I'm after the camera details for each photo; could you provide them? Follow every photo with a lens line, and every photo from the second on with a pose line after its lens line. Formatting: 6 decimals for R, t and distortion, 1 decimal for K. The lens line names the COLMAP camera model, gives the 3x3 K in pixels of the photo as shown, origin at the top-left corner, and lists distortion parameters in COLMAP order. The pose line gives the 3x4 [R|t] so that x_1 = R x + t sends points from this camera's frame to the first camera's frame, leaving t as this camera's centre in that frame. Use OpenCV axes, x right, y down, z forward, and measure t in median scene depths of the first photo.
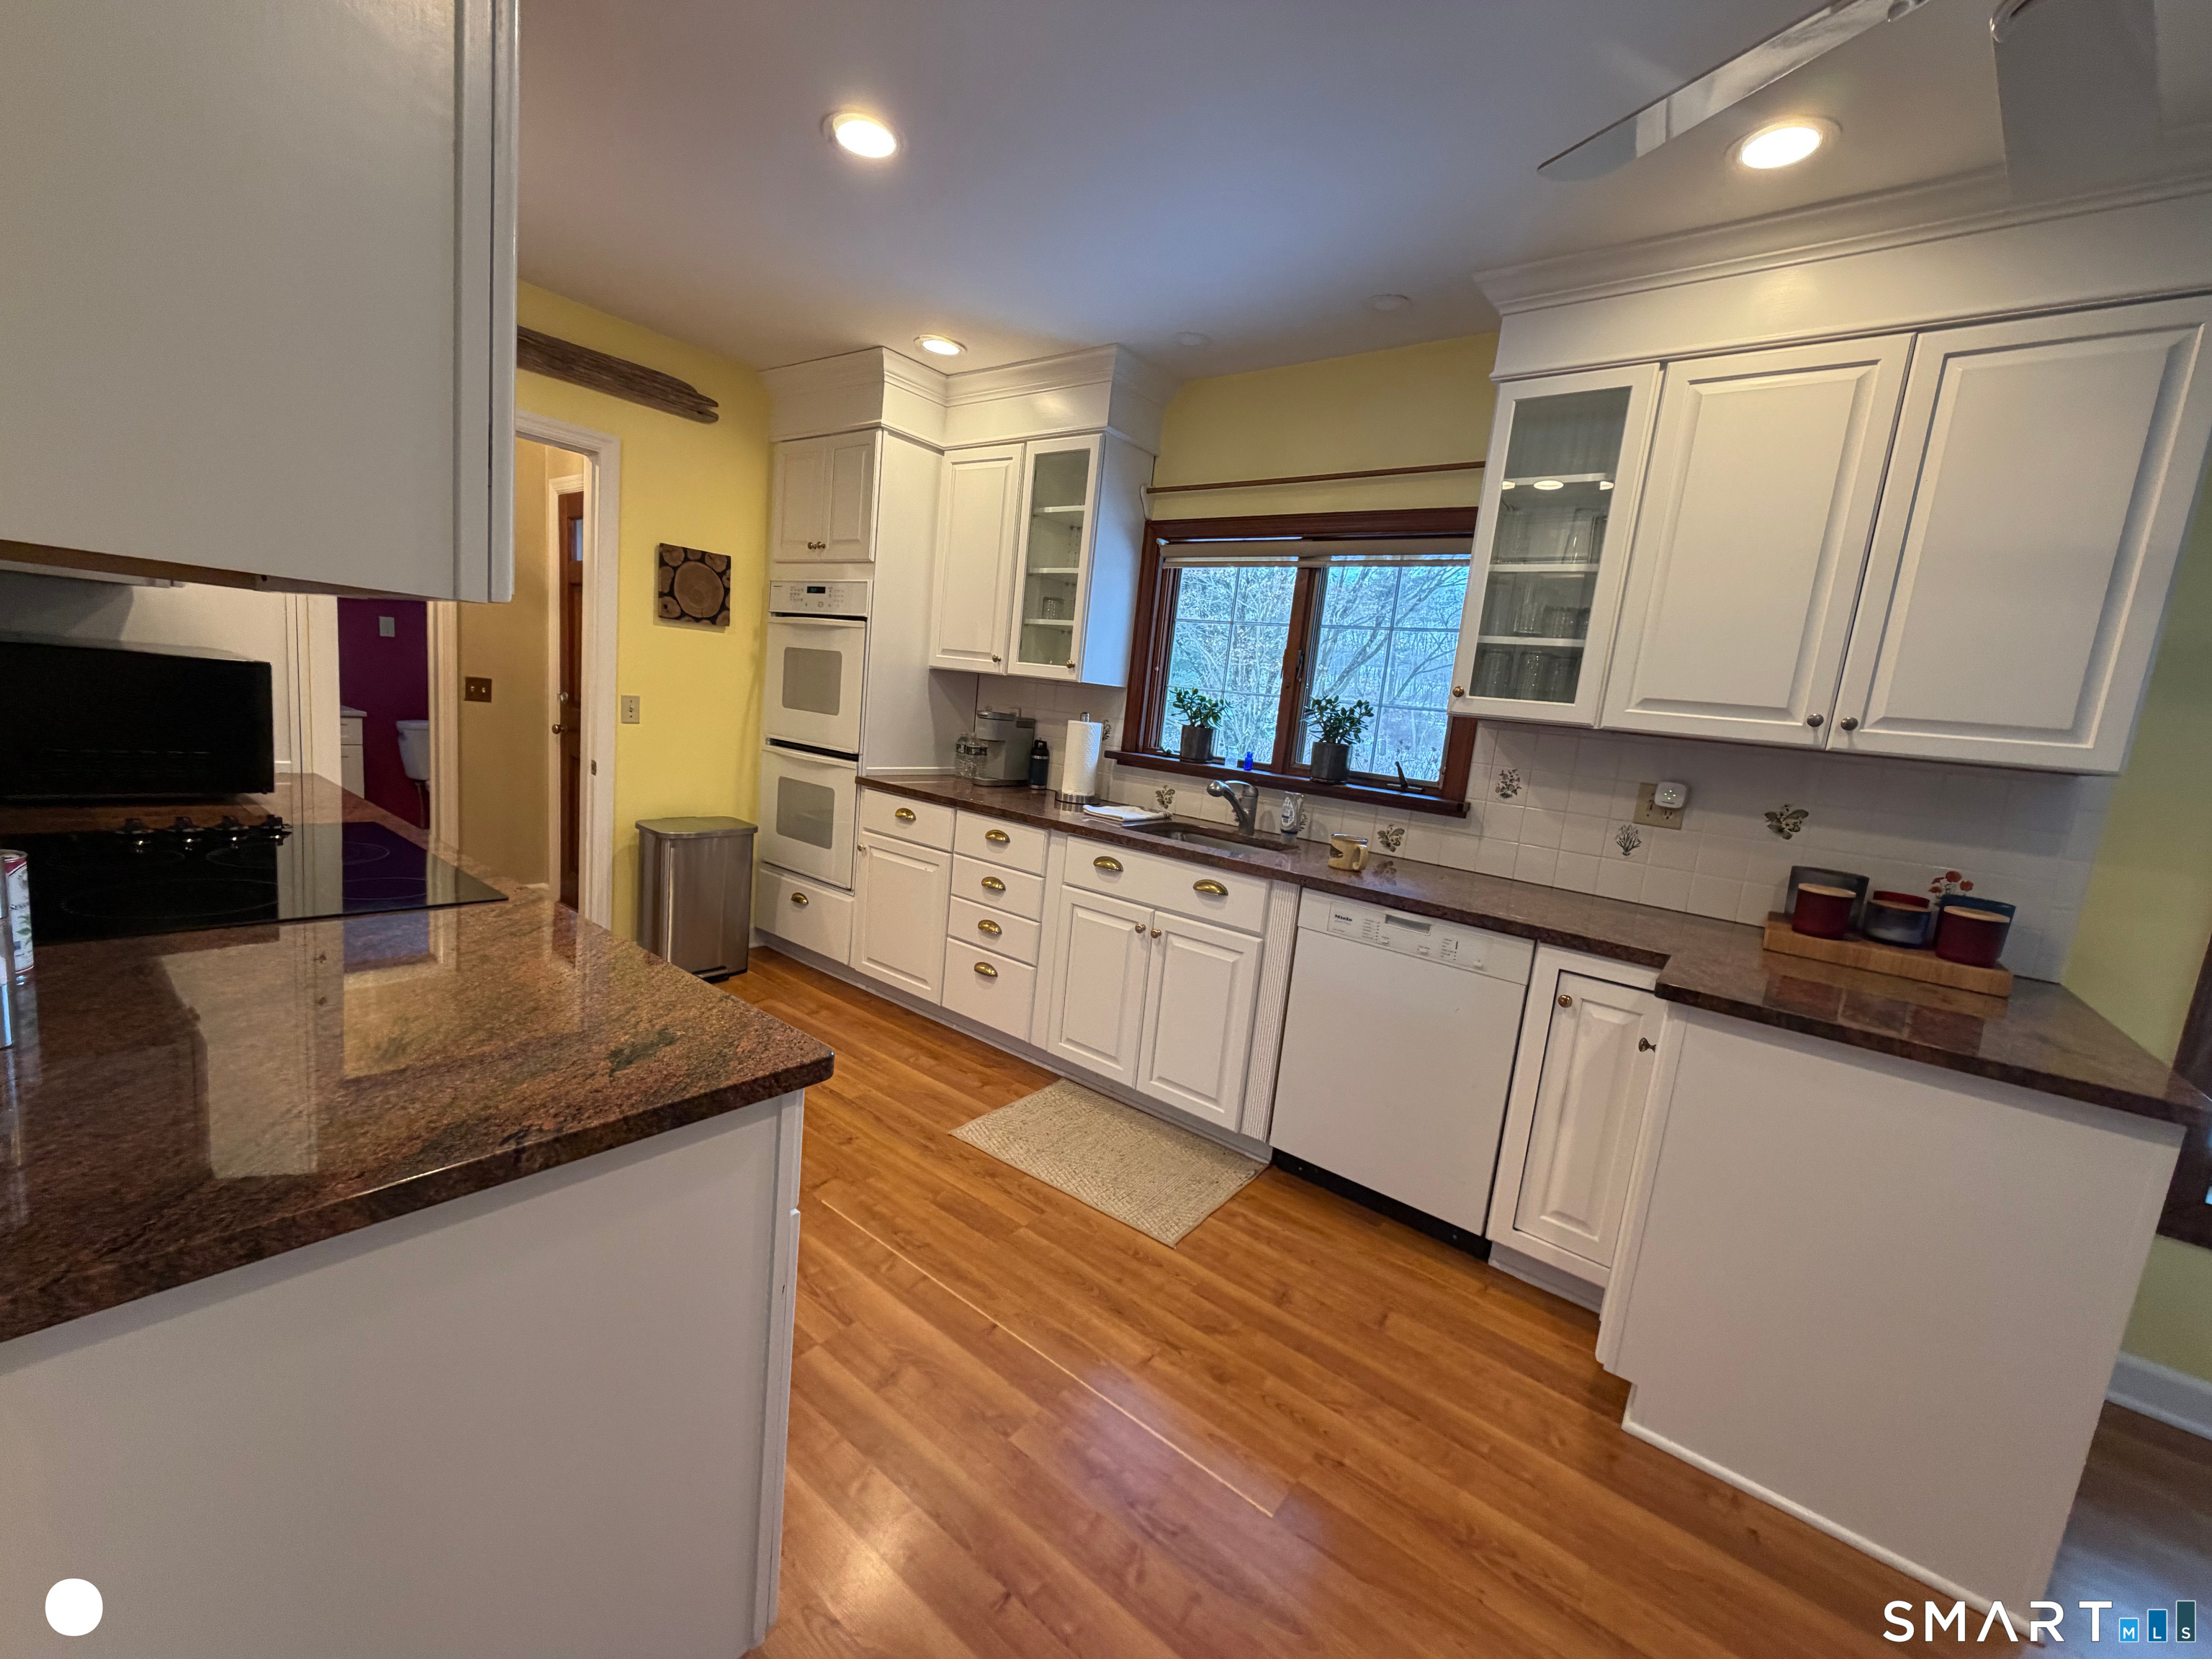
lens RADIAL K [[881.6, 0, 1115.3], [0, 881.6, 830.7], [0, 0, 1]] dist [0.001994, 0.000271]
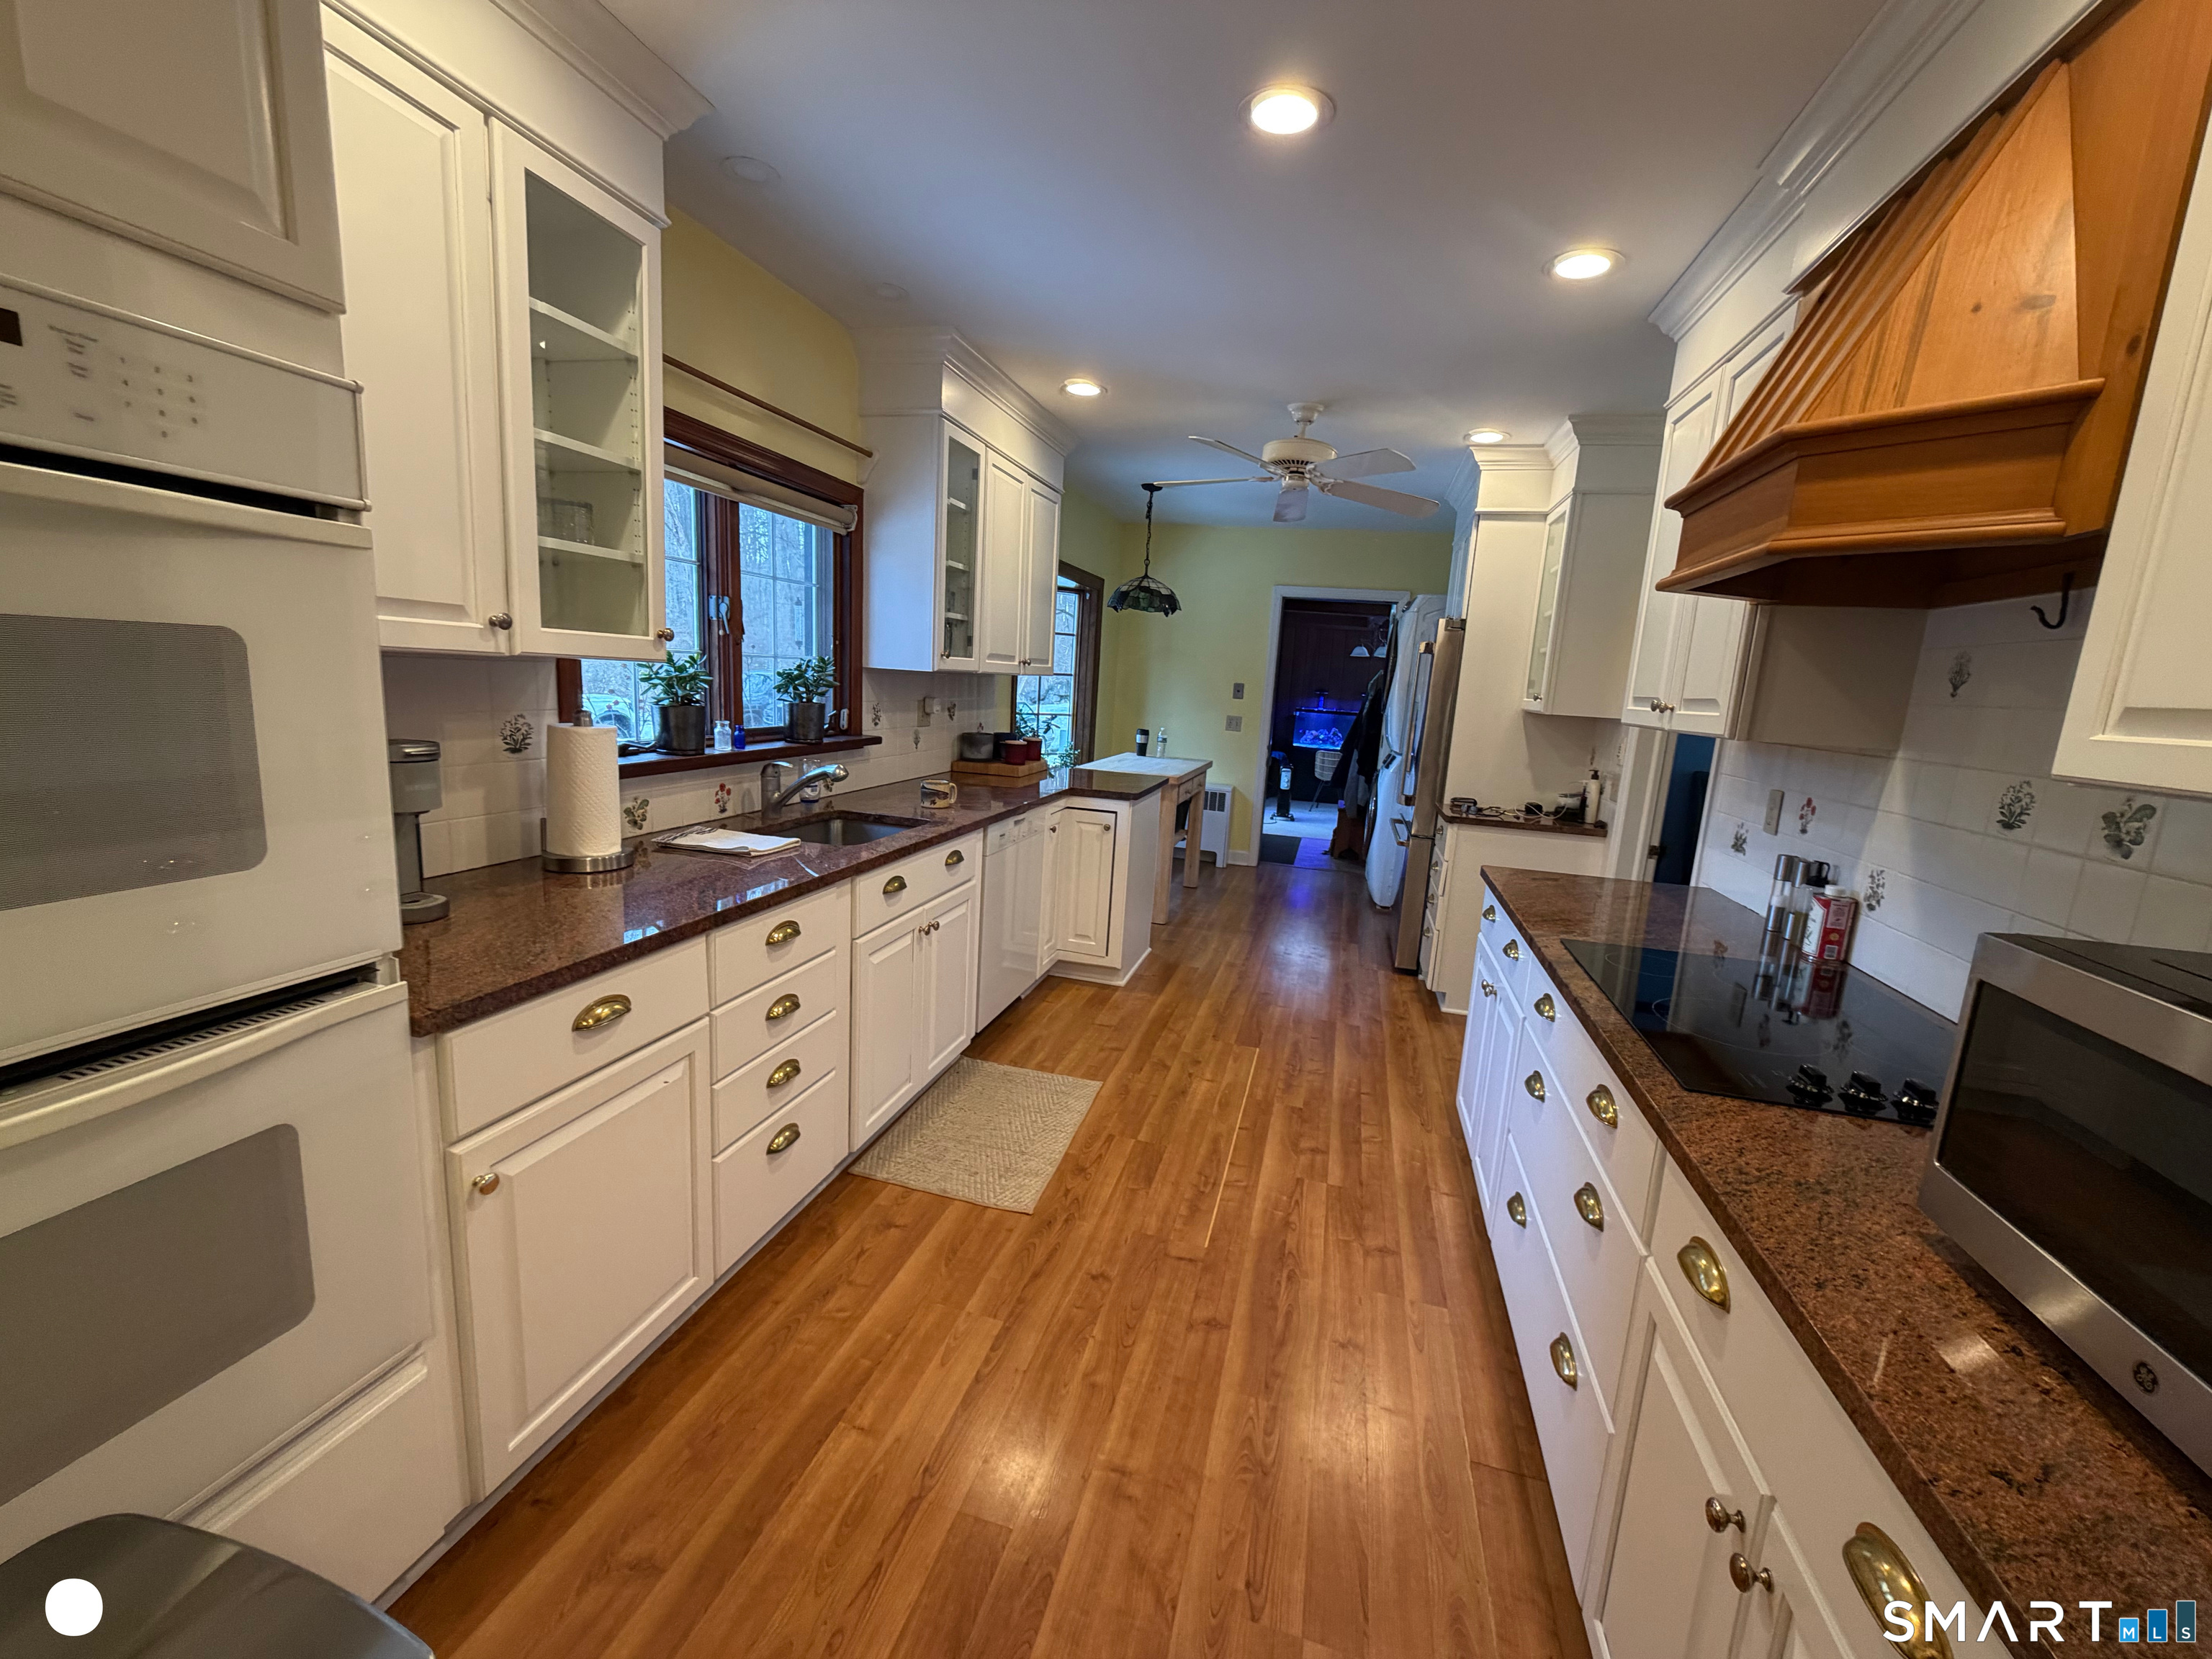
lens RADIAL K [[881.6, 0, 1103.5], [0, 881.6, 833.1], [0, 0, 1]] dist [0.001994, 0.000271]
pose [[-0.366502, -0.286158, 0.885319, -0.782486], [0.039952, 0.945811, 0.322249, -0.263105], [-0.929559, 0.153475, -0.335209, 1.031109]]
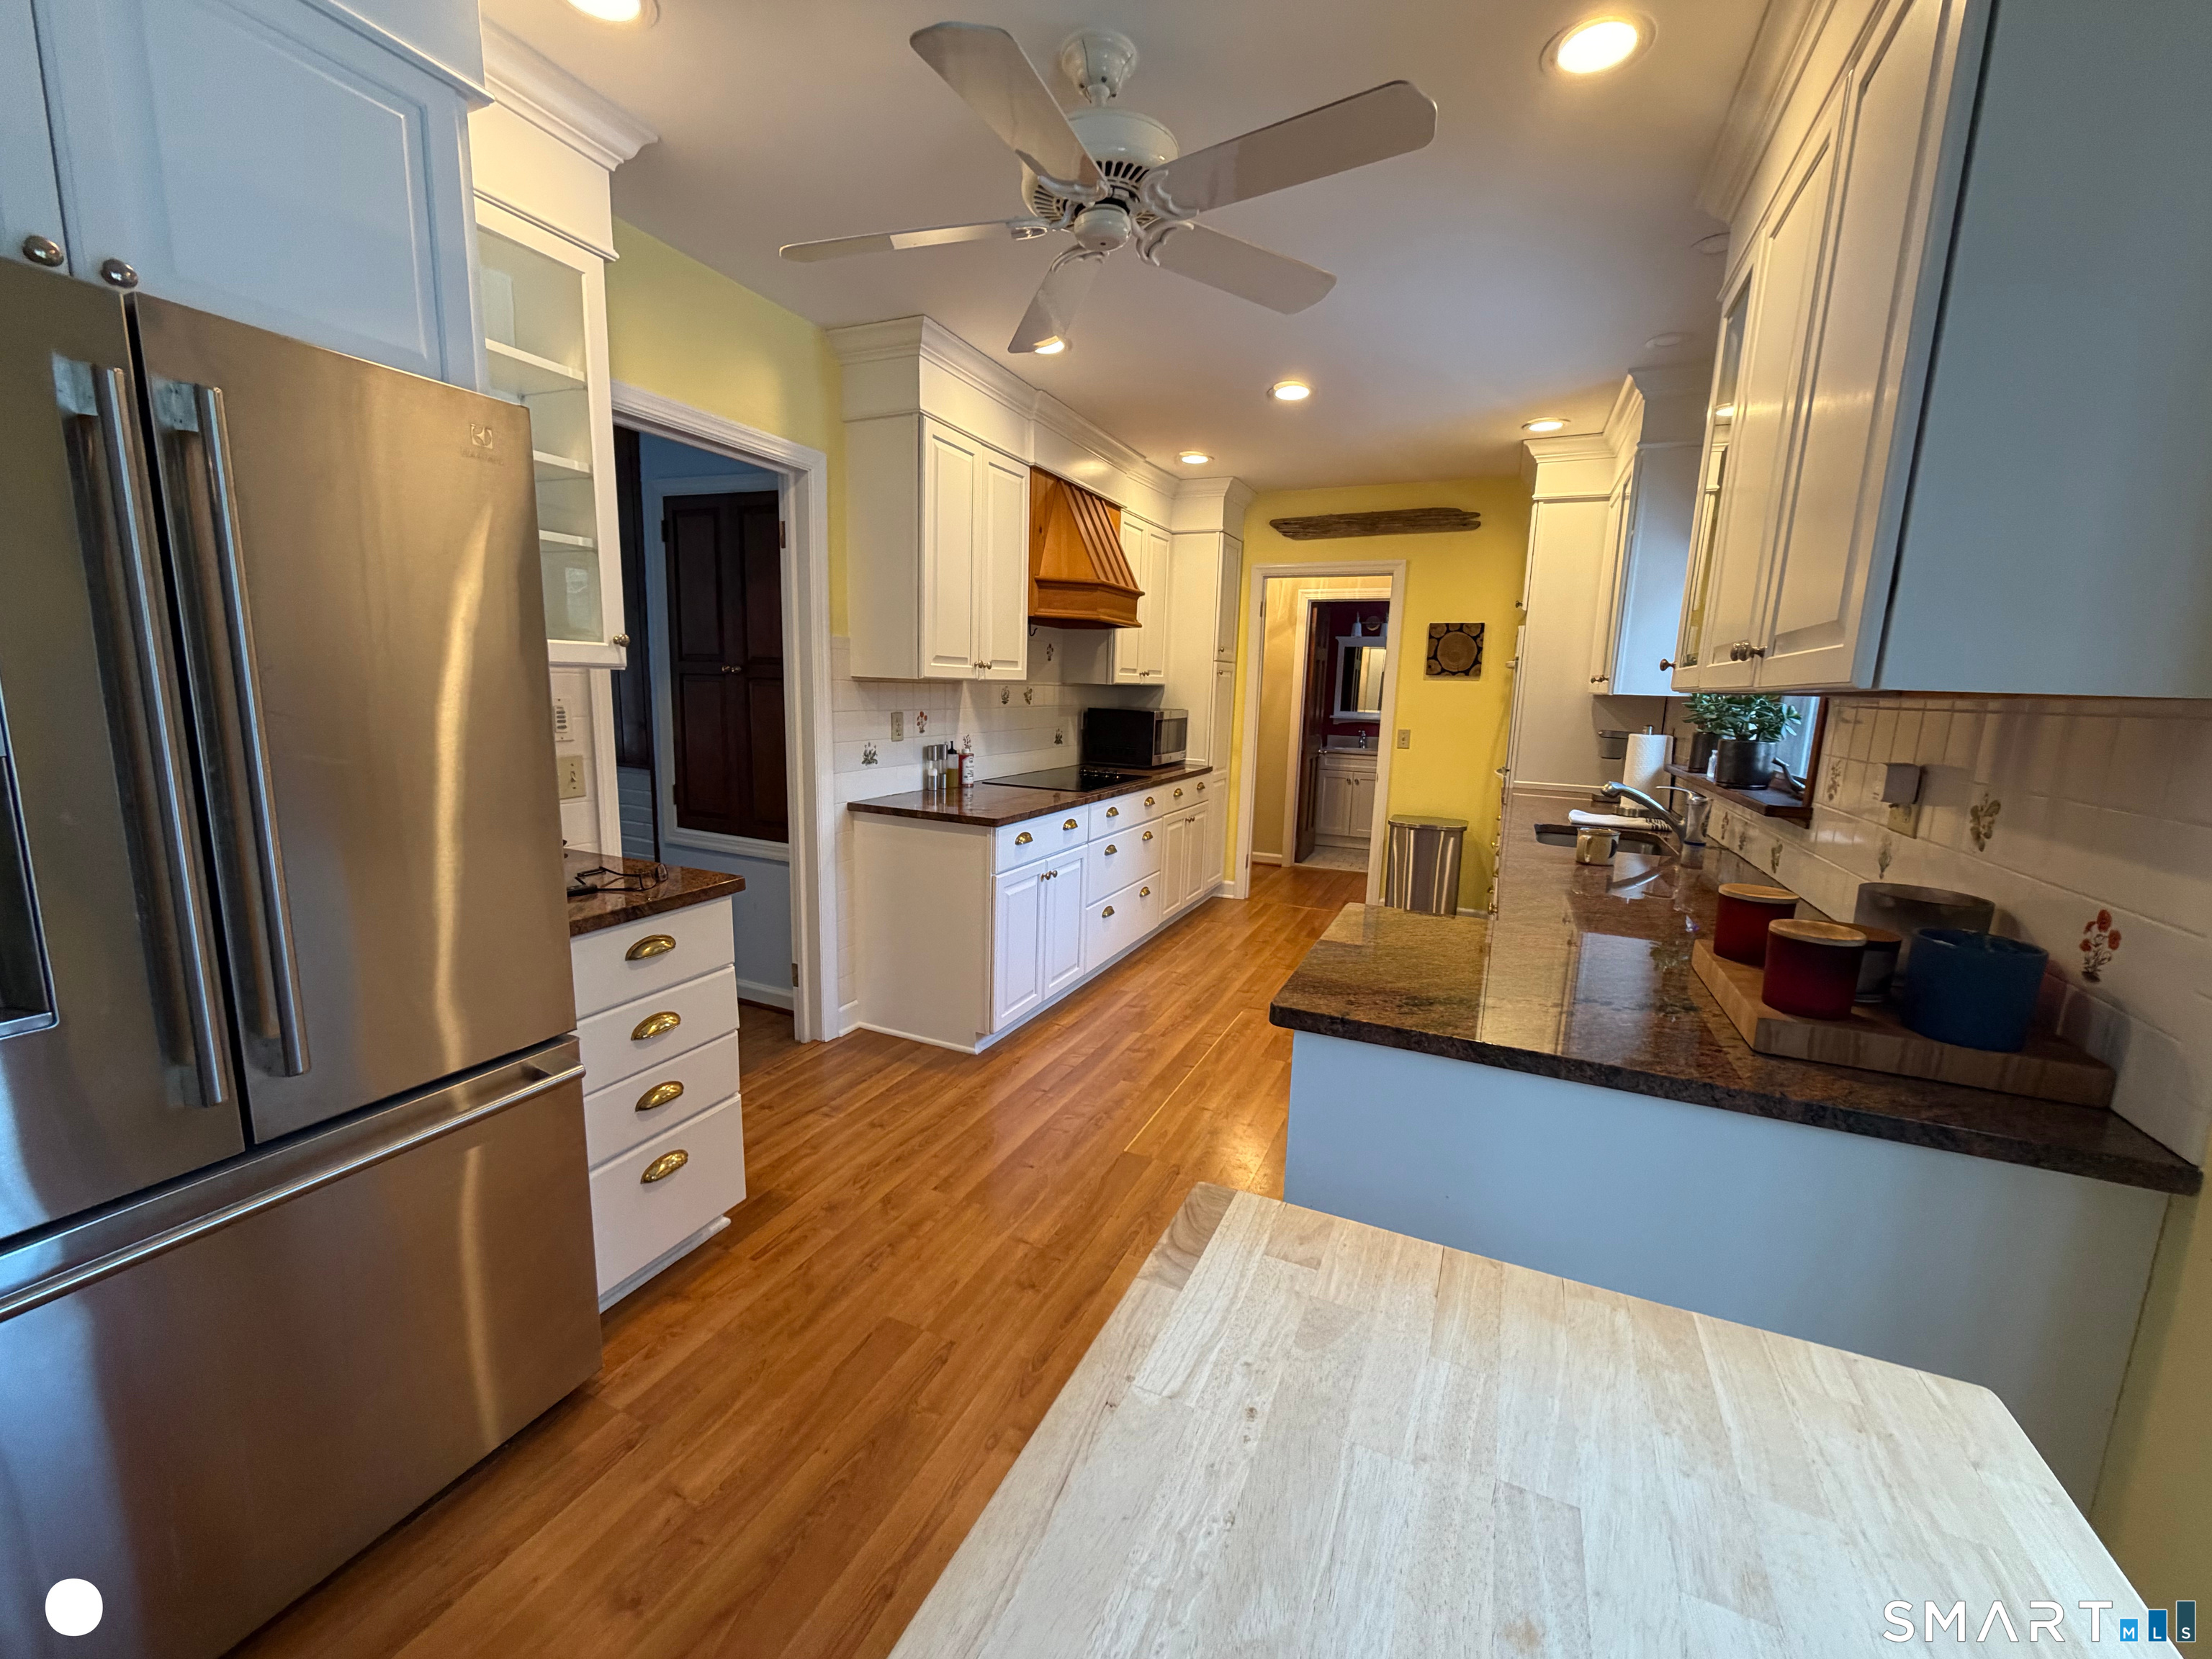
lens RADIAL K [[881.6, 0, 1117.9], [0, 881.6, 825.8], [0, 0, 1]] dist [0.001994, 0.000271]
pose [[0.249176, 0.061345, -0.966513, 0.907286], [-0.149589, 0.988453, 0.024172, 0.049550], [0.956836, 0.138557, 0.255475, 0.224371]]
